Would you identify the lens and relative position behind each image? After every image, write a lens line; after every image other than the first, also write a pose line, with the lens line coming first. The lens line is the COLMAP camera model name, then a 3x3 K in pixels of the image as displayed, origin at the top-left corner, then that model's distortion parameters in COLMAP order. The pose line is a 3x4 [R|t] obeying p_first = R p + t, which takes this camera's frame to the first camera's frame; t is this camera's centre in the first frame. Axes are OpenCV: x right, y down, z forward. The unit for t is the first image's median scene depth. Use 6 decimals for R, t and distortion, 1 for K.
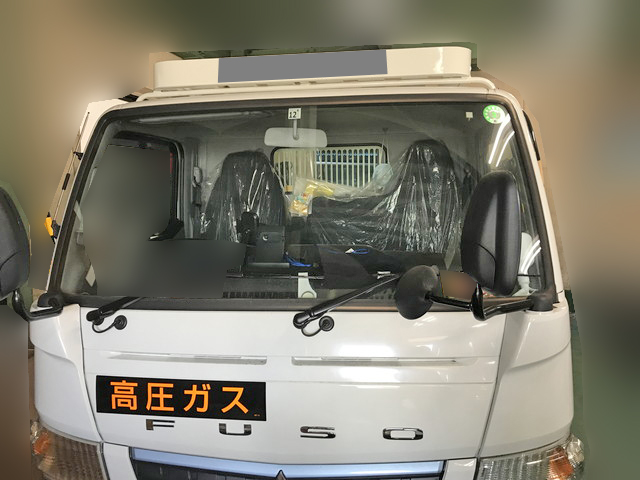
lens RADIAL K [[525.8, 0, 323.4], [0, 525.8, 239.7], [0, 0, 1]] dist [-0.006160, -0.000369]
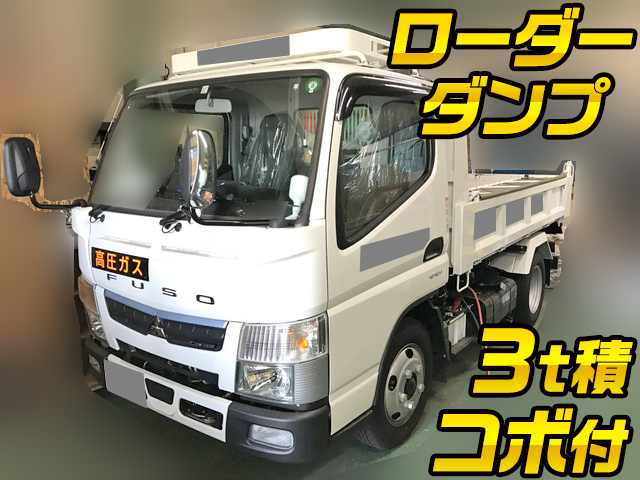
lens RADIAL K [[519.9, 0, 320.0], [0, 519.9, 253.7], [0, 0, 1]] dist [-0.058695, -0.001464]
pose [[0.876536, 0.110375, -0.468511, 1.087243], [-0.059380, 0.990715, 0.122306, 0.022676], [0.477660, -0.079385, 0.874951, -0.164333]]
